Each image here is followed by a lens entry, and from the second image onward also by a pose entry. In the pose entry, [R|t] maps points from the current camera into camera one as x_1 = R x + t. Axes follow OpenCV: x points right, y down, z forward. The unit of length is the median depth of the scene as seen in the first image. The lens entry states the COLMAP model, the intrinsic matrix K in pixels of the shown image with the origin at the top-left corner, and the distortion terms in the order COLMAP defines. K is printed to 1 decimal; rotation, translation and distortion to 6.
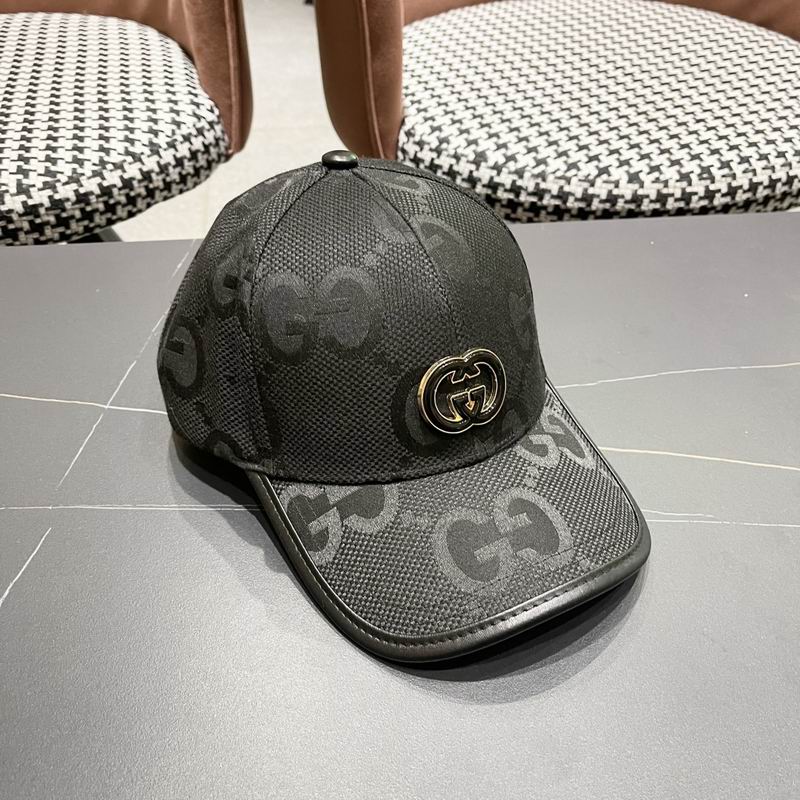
lens RADIAL K [[838.7, 0, 400.0], [0, 838.7, 403.9], [0, 0, 1]] dist [0.018542, 0.000000]
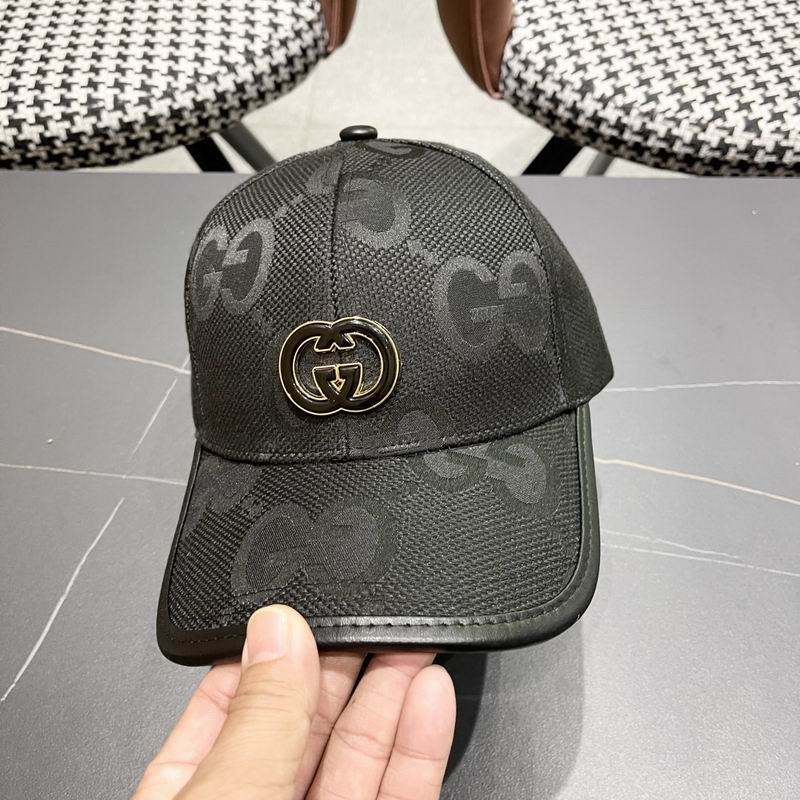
lens RADIAL K [[838.7, 0, 404.3], [0, 838.7, 399.4], [0, 0, 1]] dist [0.018542, 0.000000]
pose [[0.987658, 0.106585, -0.114765, 0.040183], [-0.079148, 0.971938, 0.221521, -0.148951], [0.135155, -0.209703, 0.968379, -0.004949]]
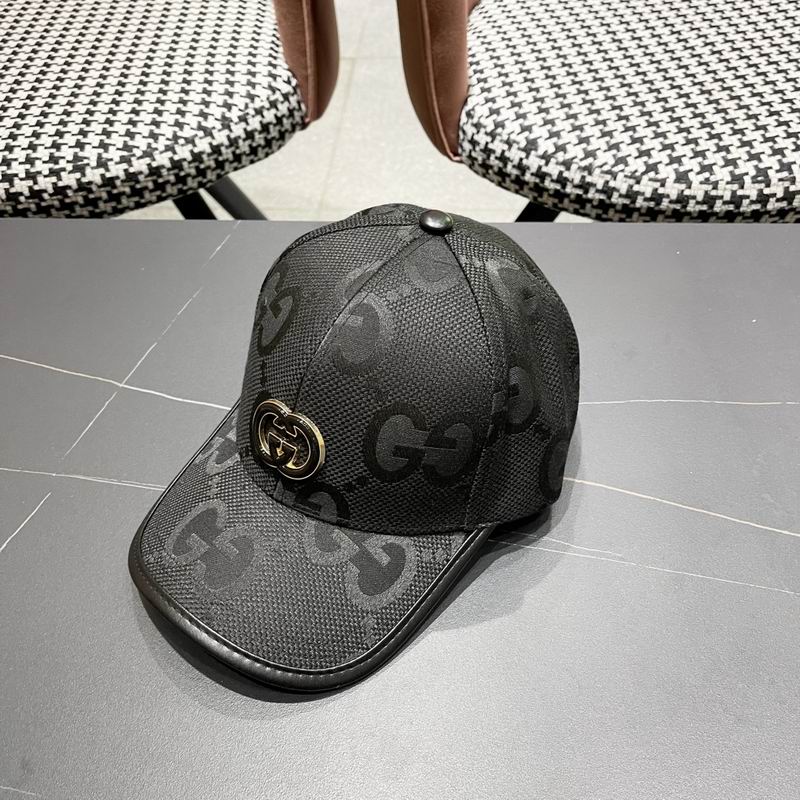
lens RADIAL K [[838.7, 0, 407.0], [0, 838.7, 406.5], [0, 0, 1]] dist [0.018542, 0.000000]
pose [[0.977953, 0.103984, -0.181094, 0.166828], [-0.083552, 0.989608, 0.117027, -0.091369], [0.191381, -0.099316, 0.976478, -0.038439]]
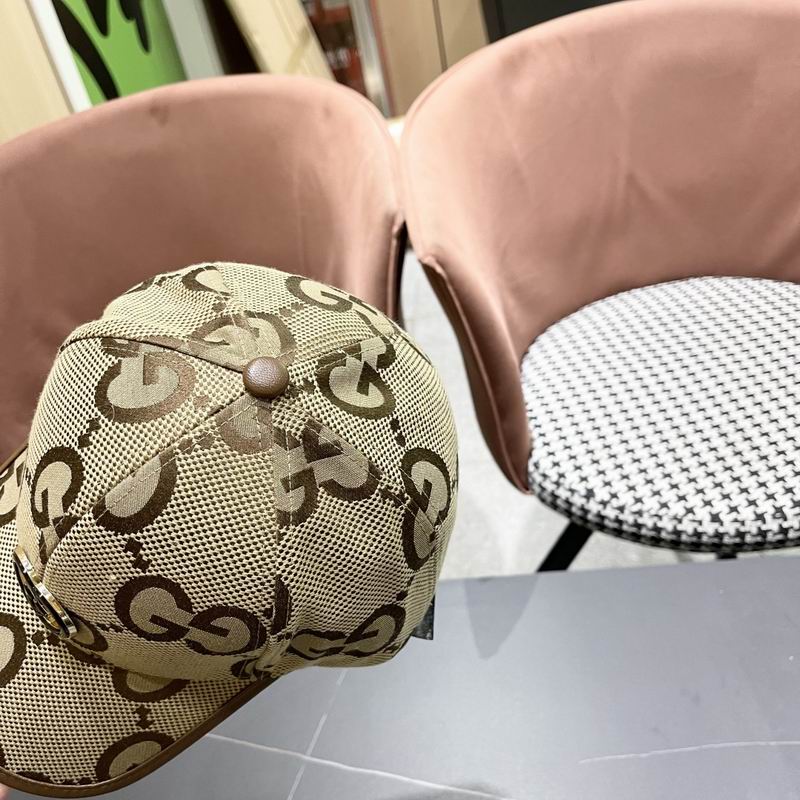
lens RADIAL K [[838.7, 0, 412.6], [0, 838.7, 409.9], [0, 0, 1]] dist [0.018542, 0.000000]
pose [[0.968809, -0.034489, -0.245398, 0.153495], [0.021458, 0.998224, -0.055578, -0.359261], [0.246879, 0.048579, 0.967828, -0.296748]]
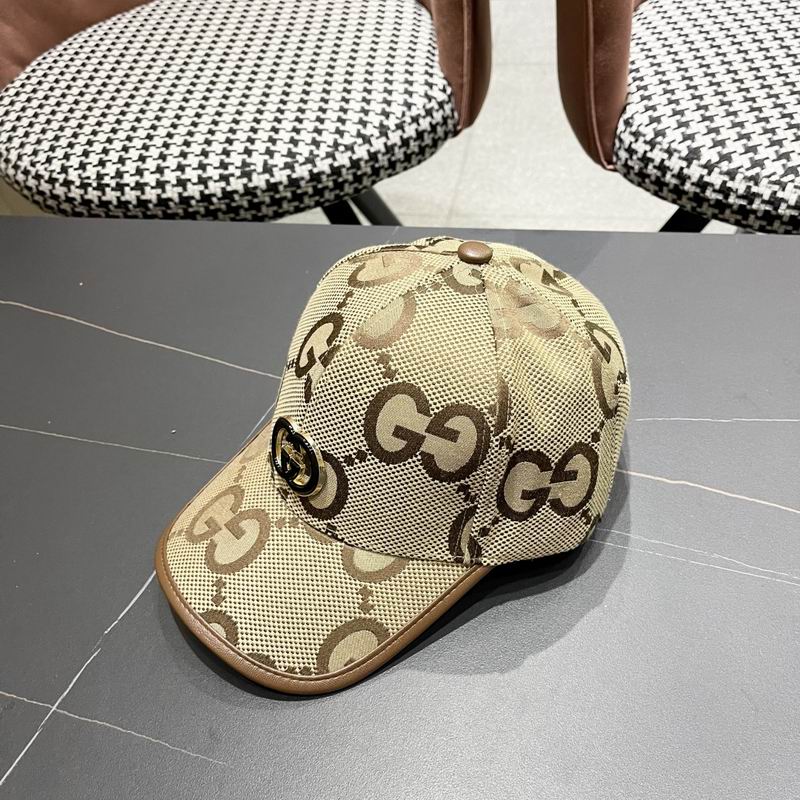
lens RADIAL K [[838.7, 0, 402.1], [0, 838.7, 412.1], [0, 0, 1]] dist [0.018542, 0.000000]
pose [[0.942416, 0.147747, -0.300039, 0.116007], [-0.113205, 0.985094, 0.129513, -0.086672], [0.314701, -0.088089, 0.945094, -0.063946]]
